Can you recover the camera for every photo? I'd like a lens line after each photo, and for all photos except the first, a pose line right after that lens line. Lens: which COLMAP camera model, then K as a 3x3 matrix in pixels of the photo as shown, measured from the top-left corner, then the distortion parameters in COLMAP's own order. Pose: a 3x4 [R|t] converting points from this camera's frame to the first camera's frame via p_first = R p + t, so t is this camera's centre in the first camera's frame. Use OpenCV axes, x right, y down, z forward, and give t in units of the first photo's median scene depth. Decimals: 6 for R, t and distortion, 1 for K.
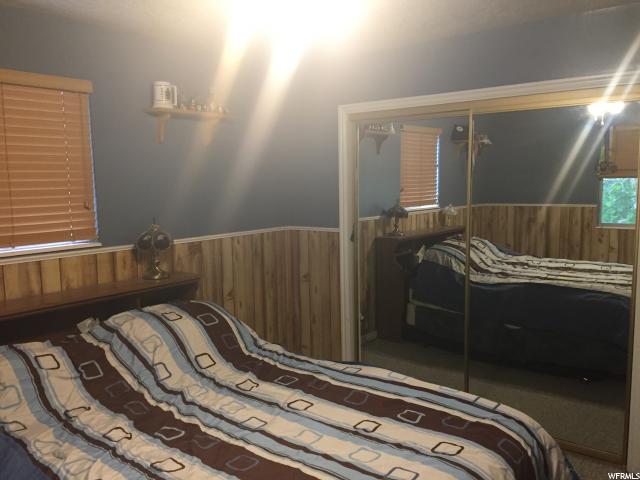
lens RADIAL K [[546.6, 0, 319.0], [0, 546.6, 240.4], [0, 0, 1]] dist [0.051477, -0.043731]
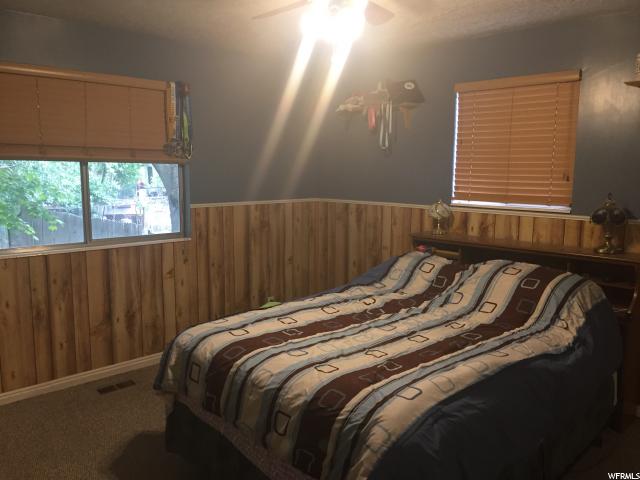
lens RADIAL K [[546.6, 0, 318.9], [0, 546.6, 240.5], [0, 0, 1]] dist [0.051477, -0.043731]
pose [[-0.140396, 0.144926, -0.979431, 0.838833], [-0.109186, 0.980929, 0.160799, -0.063481], [0.984057, 0.129516, -0.121895, 0.648251]]
